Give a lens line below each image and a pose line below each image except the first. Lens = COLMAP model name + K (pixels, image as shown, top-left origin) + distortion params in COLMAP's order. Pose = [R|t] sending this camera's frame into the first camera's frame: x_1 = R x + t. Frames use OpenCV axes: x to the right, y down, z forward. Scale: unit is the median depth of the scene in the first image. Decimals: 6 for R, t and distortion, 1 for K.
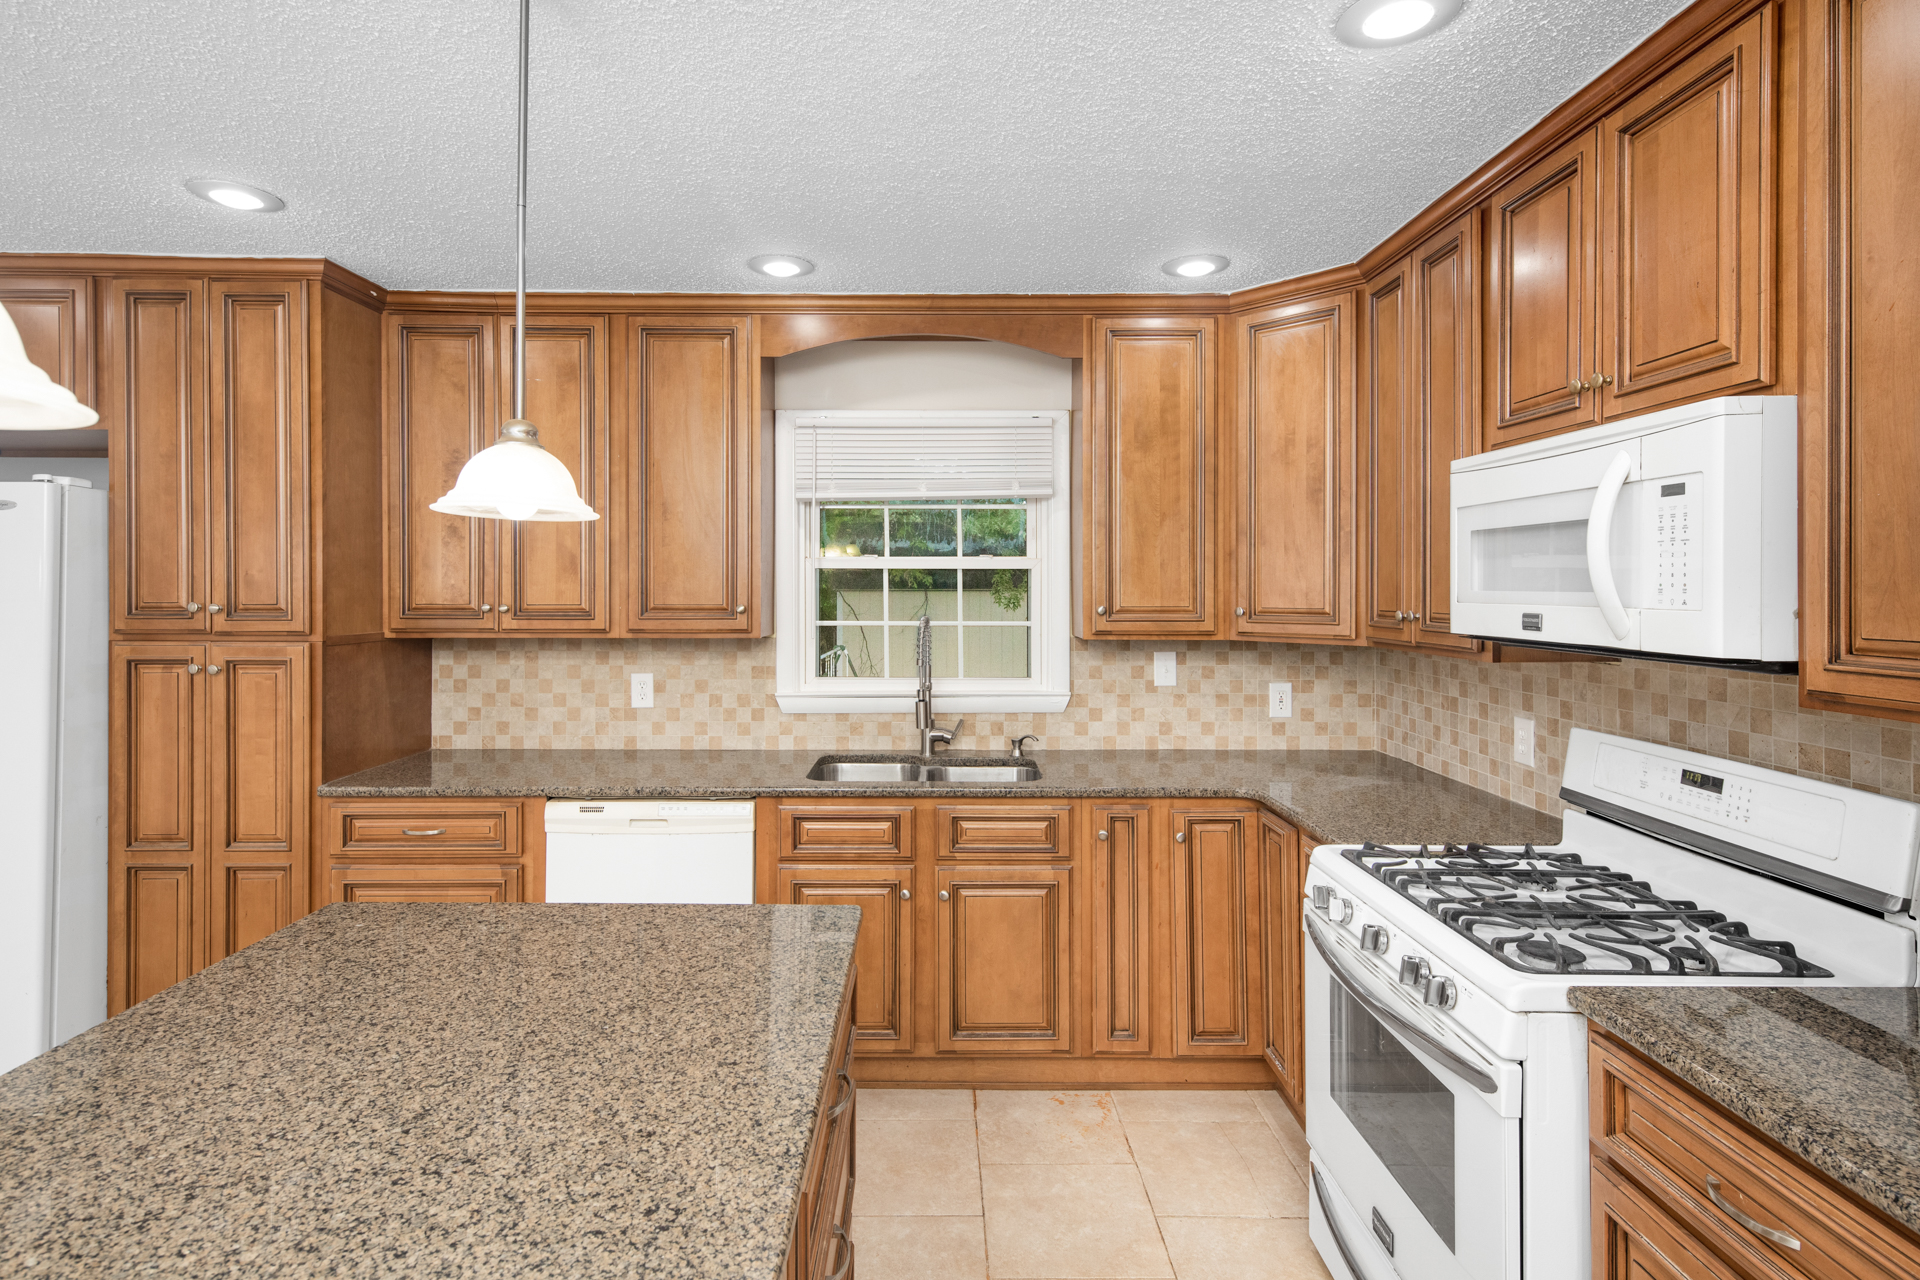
lens RADIAL K [[943.3, 0, 934.5], [0, 943.3, 592.4], [0, 0, 1]] dist [0.016213, -0.000139]
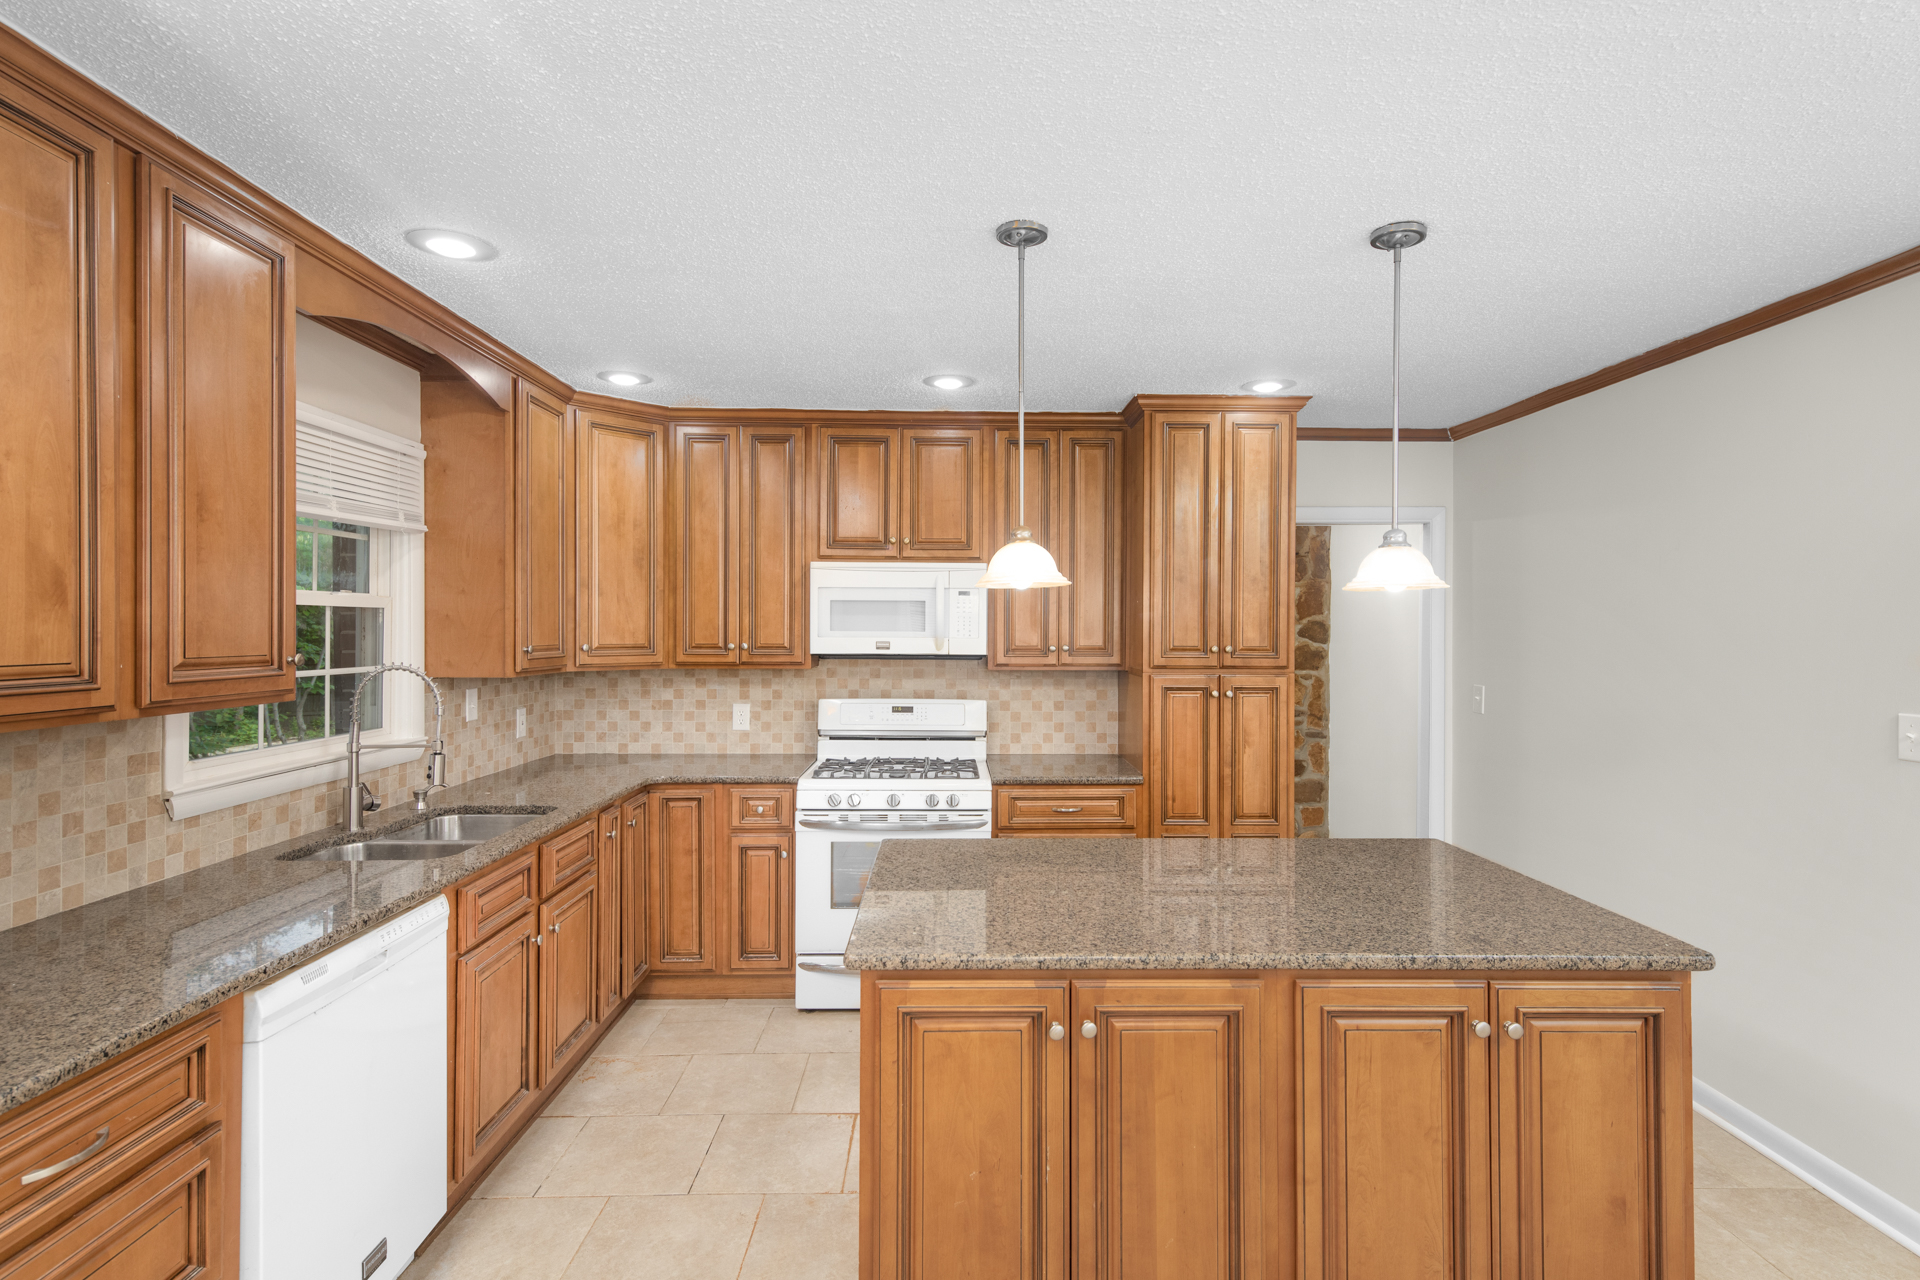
lens RADIAL K [[943.3, 0, 958.9], [0, 943.3, 628.7], [0, 0, 1]] dist [0.016213, -0.000139]
pose [[-0.011036, -0.001975, 0.999937, -0.914327], [0.002014, 0.999996, 0.001998, -0.006315], [-0.999937, 0.002036, -0.011032, 0.509477]]
